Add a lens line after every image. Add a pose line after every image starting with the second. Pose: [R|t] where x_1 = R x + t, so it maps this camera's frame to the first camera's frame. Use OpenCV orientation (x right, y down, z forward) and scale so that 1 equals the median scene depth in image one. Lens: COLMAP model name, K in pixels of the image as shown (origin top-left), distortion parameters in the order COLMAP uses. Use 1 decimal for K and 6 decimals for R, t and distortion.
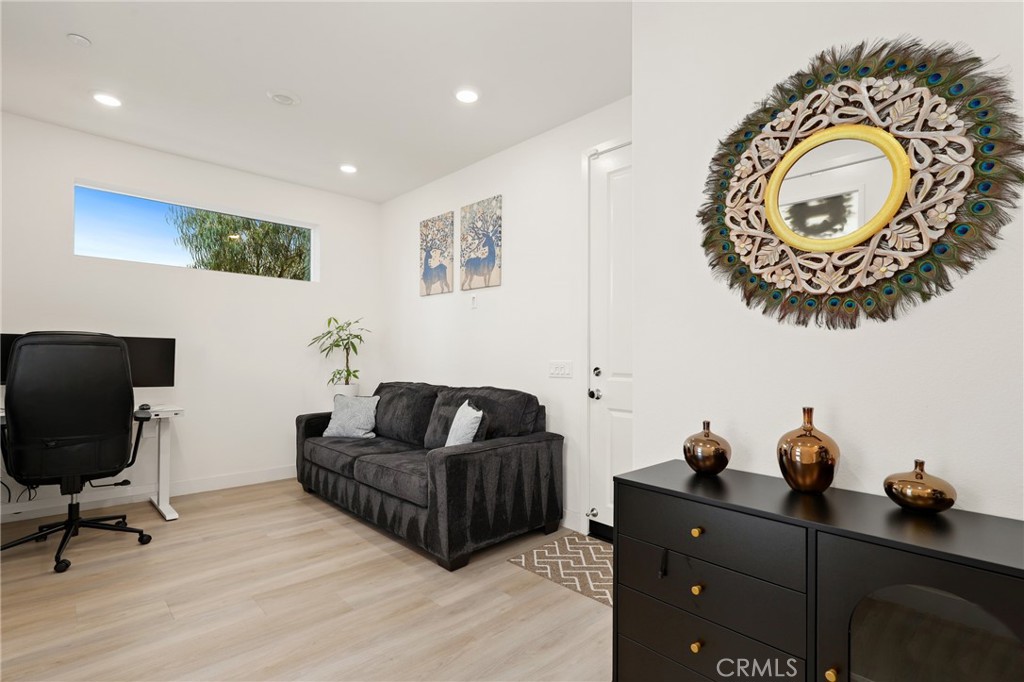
lens RADIAL K [[493.6, 0, 519.5], [0, 493.6, 346.1], [0, 0, 1]] dist [0.009728, 0.000183]
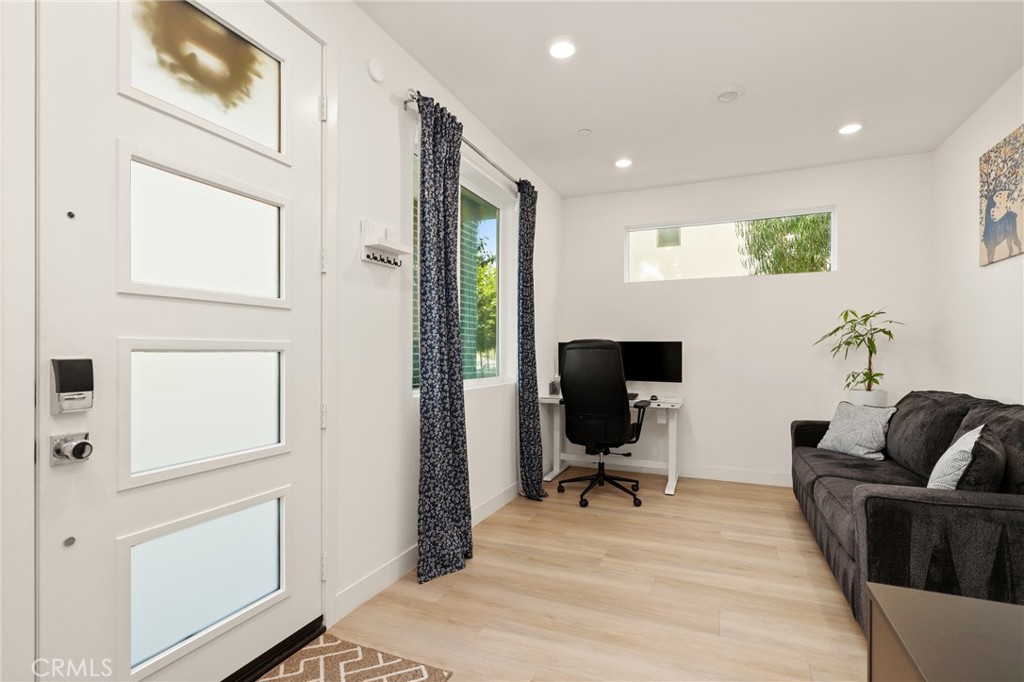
lens RADIAL K [[493.6, 0, 520.4], [0, 493.6, 347.5], [0, 0, 1]] dist [0.009728, 0.000183]
pose [[0.395398, -0.021509, -0.918258, 0.239944], [0.022206, 0.999657, -0.013853, 0.007140], [0.918241, -0.014914, 0.395740, 0.204648]]
